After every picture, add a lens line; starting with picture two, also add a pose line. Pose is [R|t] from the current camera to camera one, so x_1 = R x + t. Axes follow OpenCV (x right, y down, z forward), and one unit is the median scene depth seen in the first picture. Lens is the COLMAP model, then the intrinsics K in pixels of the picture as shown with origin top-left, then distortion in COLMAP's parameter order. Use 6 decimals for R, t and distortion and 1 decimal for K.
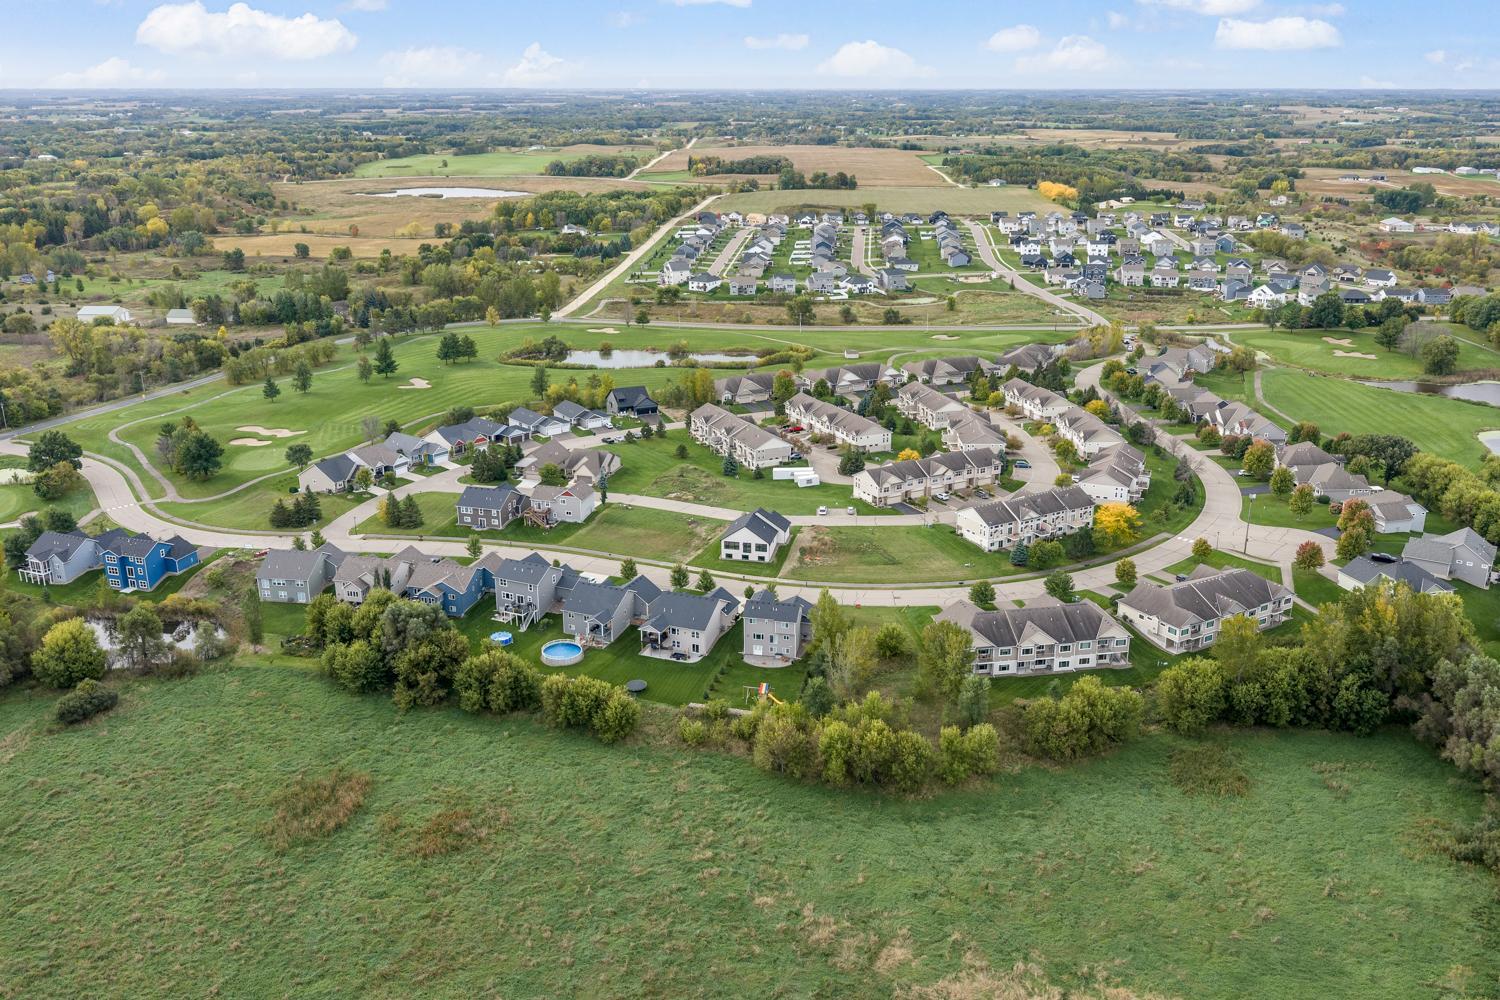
lens RADIAL K [[1261.9, 0, 752.3], [0, 1261.9, 494.0], [0, 0, 1]] dist [0.020709, -0.040544]
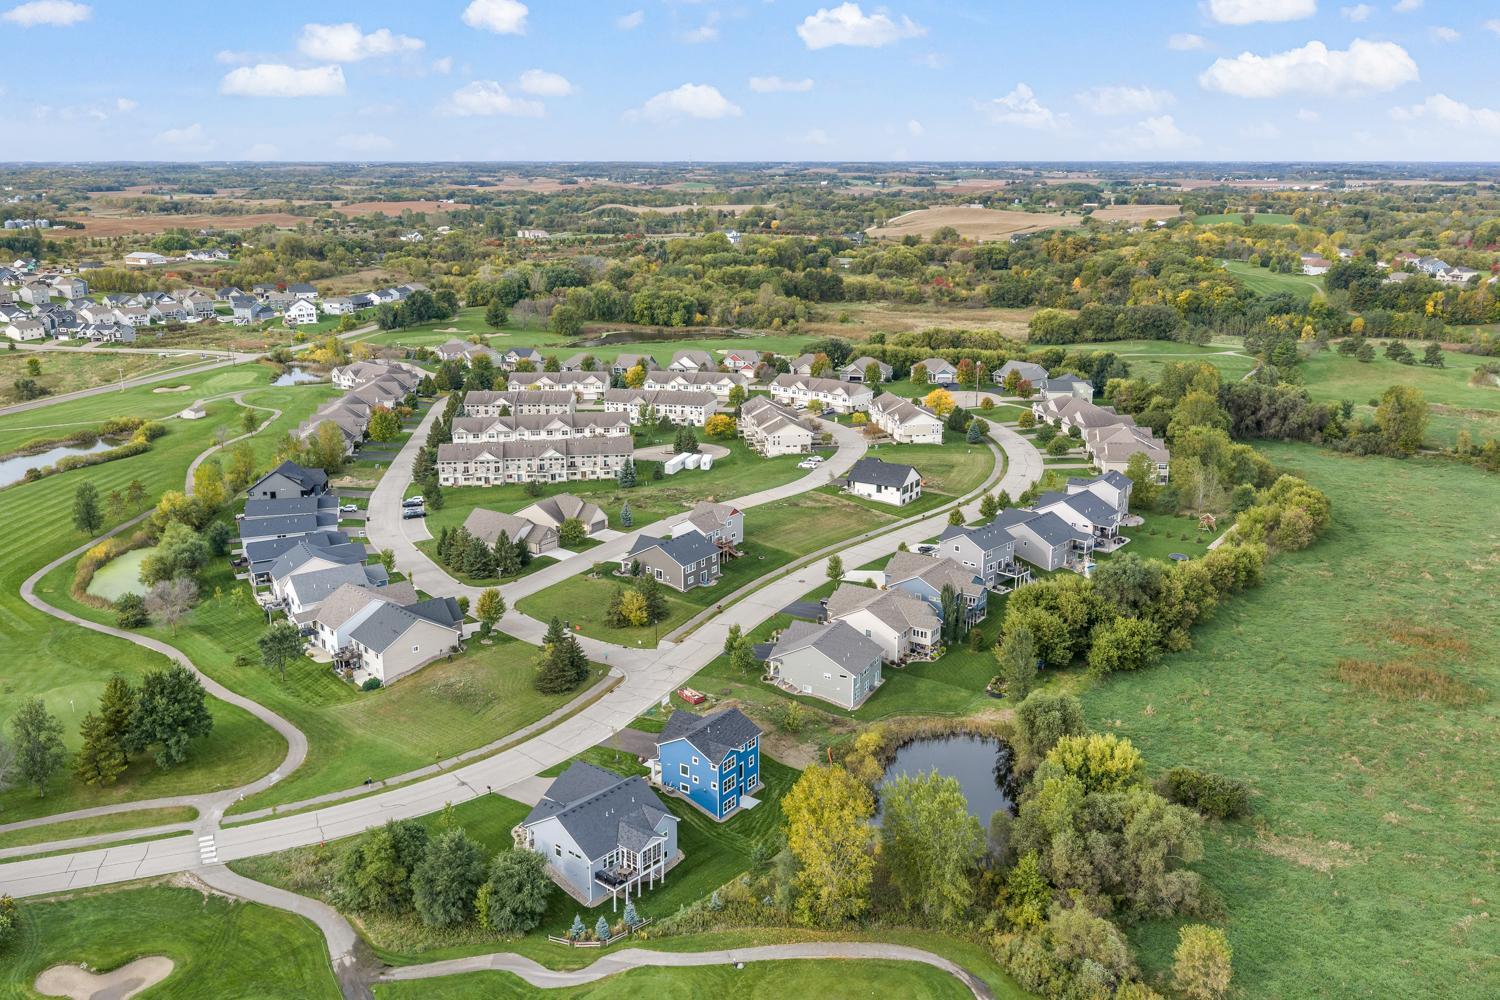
lens RADIAL K [[1256.8, 0, 754.9], [0, 1256.8, 495.0], [0, 0, 1]] dist [0.024313, -0.049249]
pose [[0.312250, -0.247232, 0.917266, -0.472587], [0.294638, 0.943134, 0.153905, -0.070426], [-0.903155, 0.222204, 0.367338, 0.356217]]
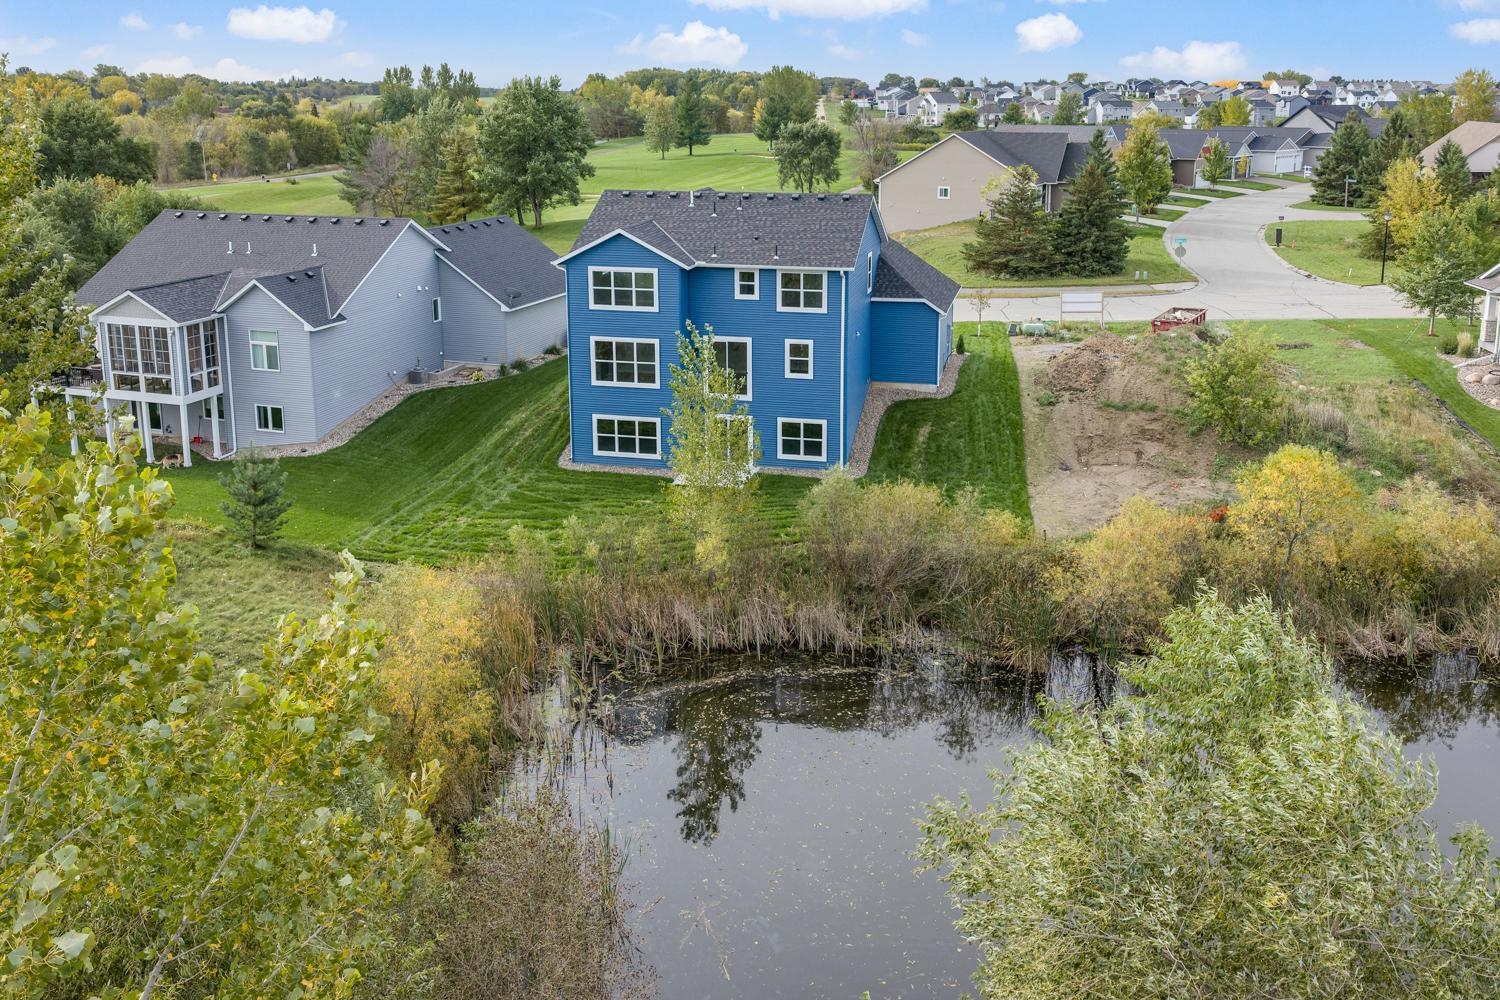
lens RADIAL K [[1293.3, 0, 761.0], [0, 1293.3, 359.1], [0, 0, 1]] dist [0.034587, -0.107424]
pose [[0.998103, -0.013775, 0.060007, -0.236236], [0.020198, 0.993968, -0.107795, 0.037645], [-0.058160, 0.108802, 0.992361, 0.393172]]
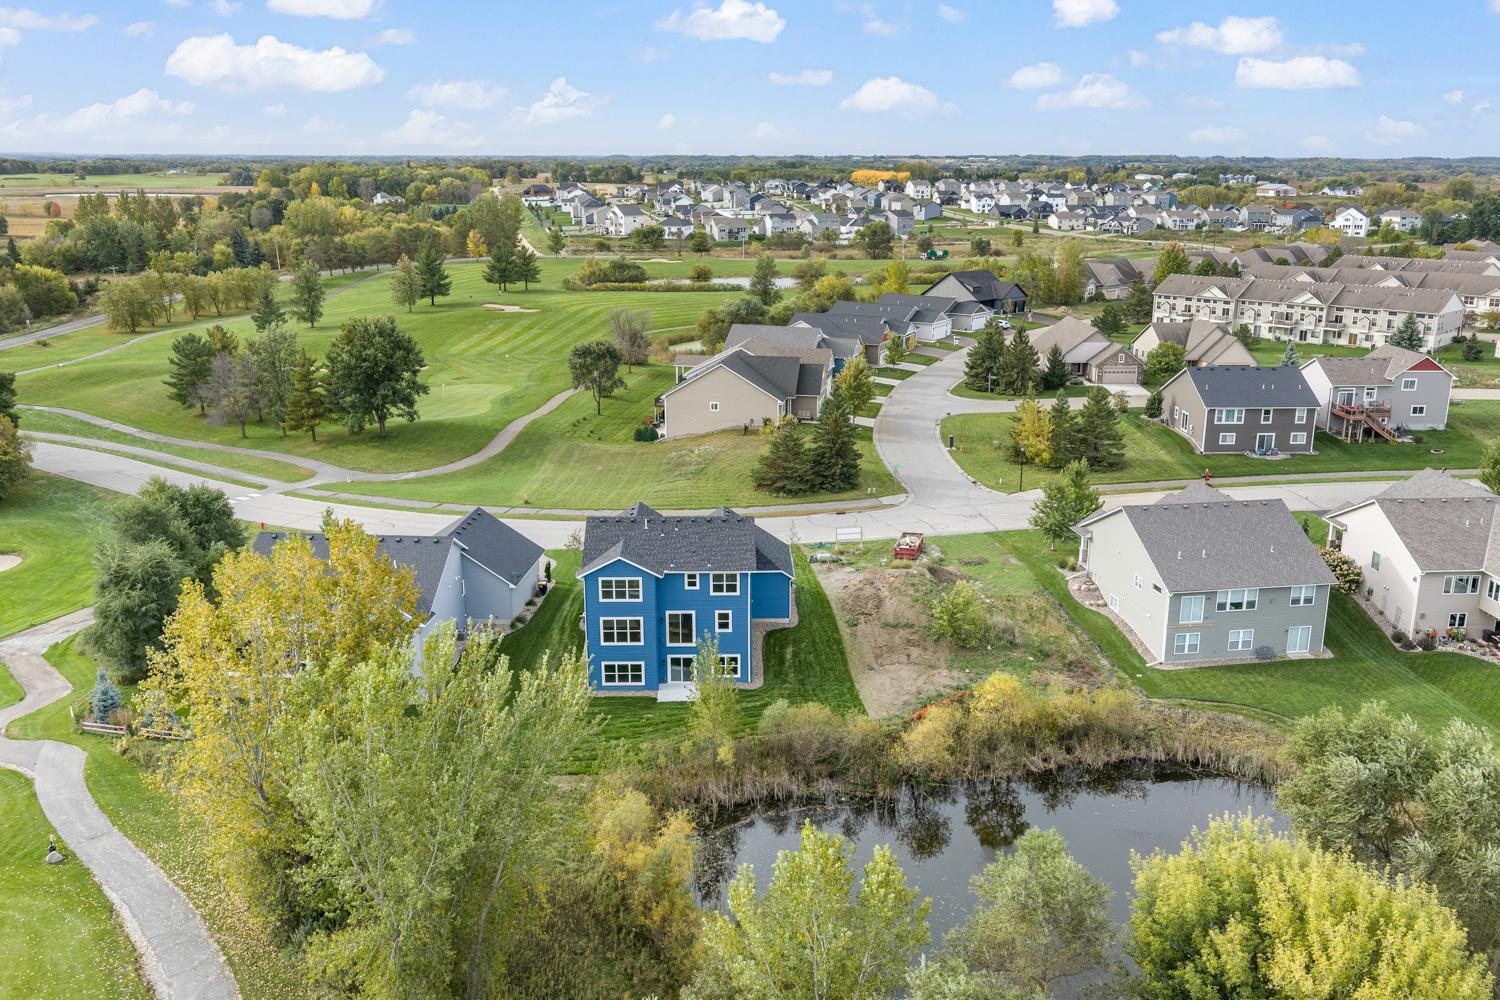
lens RADIAL K [[1256.8, 0, 754.9], [0, 1256.8, 495.0], [0, 0, 1]] dist [0.024313, -0.049249]
pose [[0.949487, -0.077832, 0.304000, -0.266063], [0.092555, 0.995116, -0.034303, 0.020327], [-0.299846, 0.060707, 0.952054, 0.342021]]
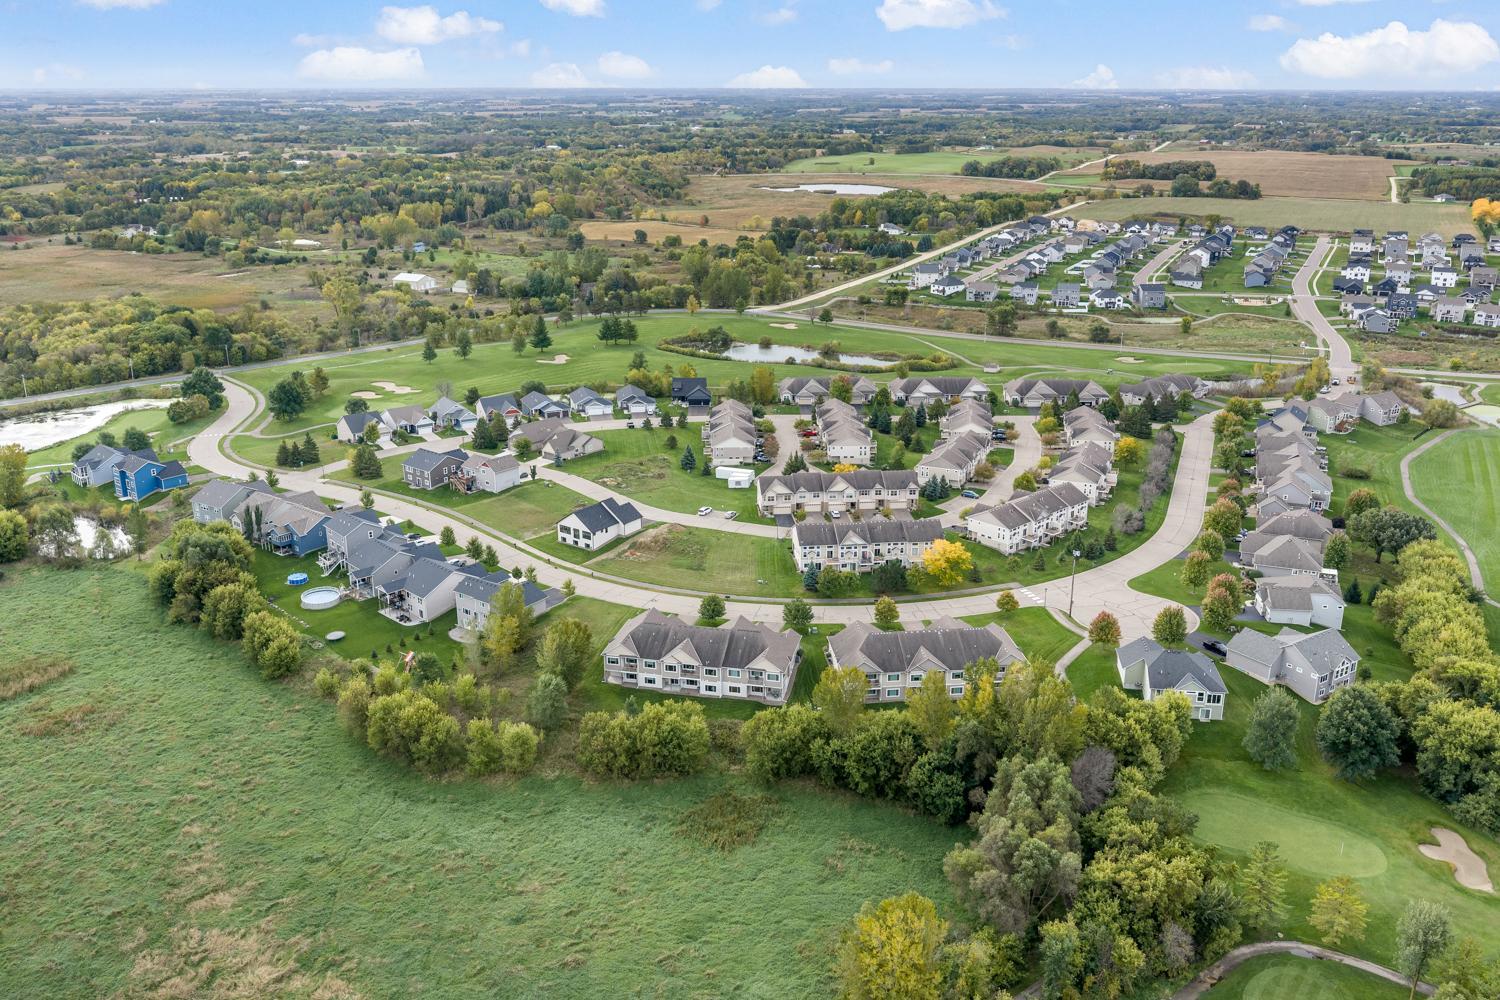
lens RADIAL K [[1256.8, 0, 754.9], [0, 1256.8, 495.0], [0, 0, 1]] dist [0.024313, -0.049249]
pose [[0.918569, 0.124039, -0.375294, 0.246322], [-0.123377, 0.992022, 0.025896, -0.016027], [0.375511, 0.022516, 0.926544, 0.049140]]
